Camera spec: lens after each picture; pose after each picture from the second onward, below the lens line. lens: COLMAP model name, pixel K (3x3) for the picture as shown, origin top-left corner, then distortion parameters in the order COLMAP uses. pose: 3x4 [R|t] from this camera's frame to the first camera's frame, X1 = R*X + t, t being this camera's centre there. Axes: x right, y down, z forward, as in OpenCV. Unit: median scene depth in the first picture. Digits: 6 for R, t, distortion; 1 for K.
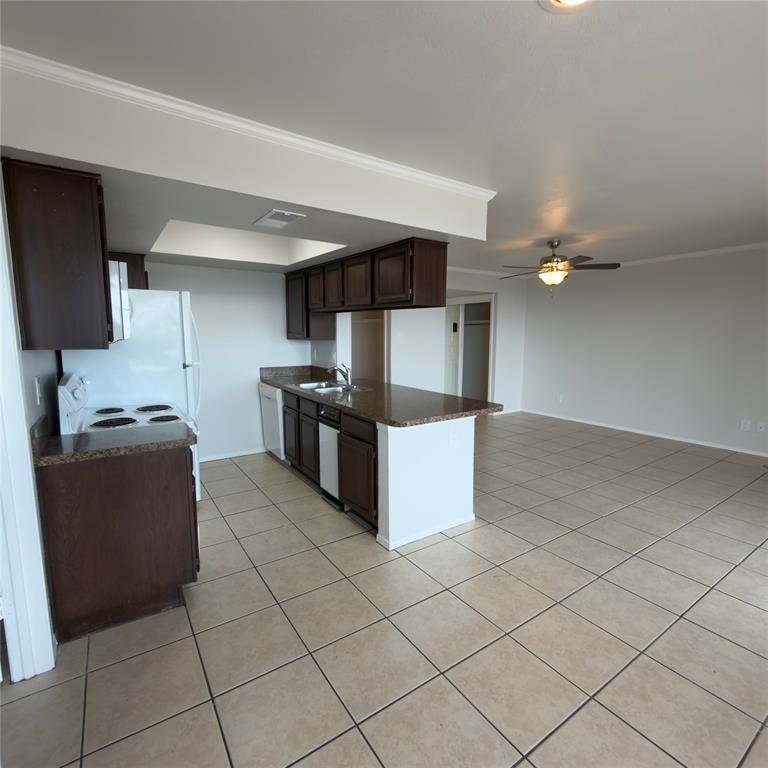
lens RADIAL K [[408.3, 0, 383.8], [0, 408.3, 383.1], [0, 0, 1]] dist [0.002998, -0.001247]
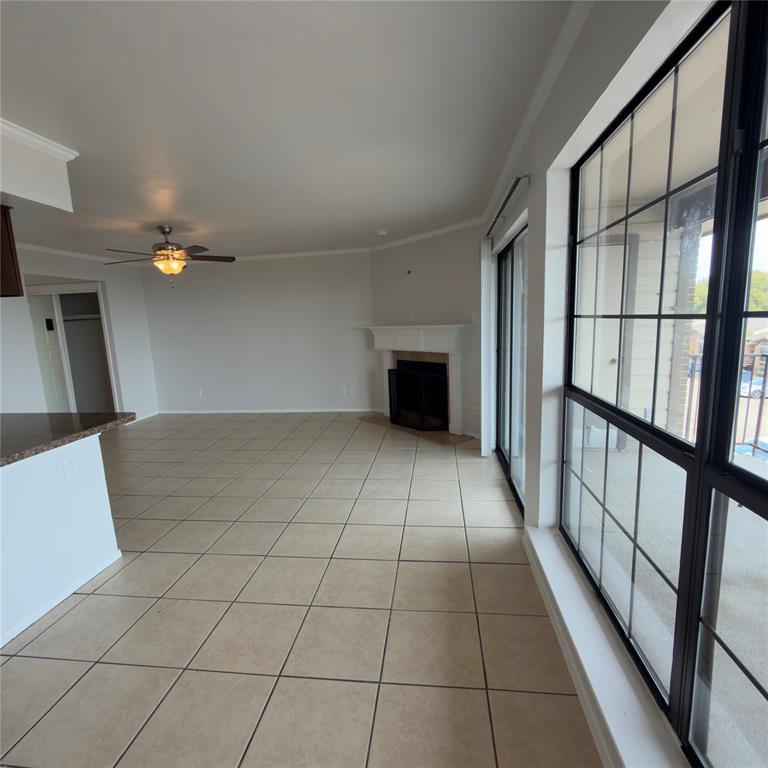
lens RADIAL K [[408.3, 0, 383.8], [0, 408.3, 383.1], [0, 0, 1]] dist [0.002998, -0.001247]
pose [[0.660386, -0.145047, 0.736785, 0.013771], [0.132693, 0.988268, 0.075622, -0.002827], [-0.739110, 0.047826, 0.671885, 0.035450]]
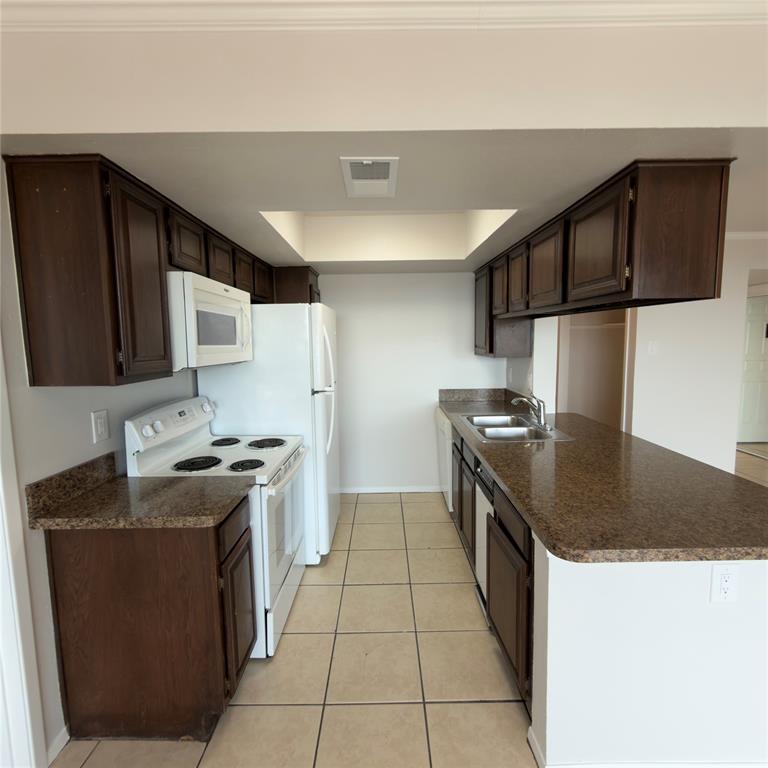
lens RADIAL K [[408.3, 0, 383.8], [0, 408.3, 383.1], [0, 0, 1]] dist [0.002998, -0.001247]
pose [[0.828394, 0.042670, -0.558518, 0.087928], [-0.051390, 0.998679, 0.000076, -0.061972], [0.557783, 0.028640, 0.829493, 0.354889]]
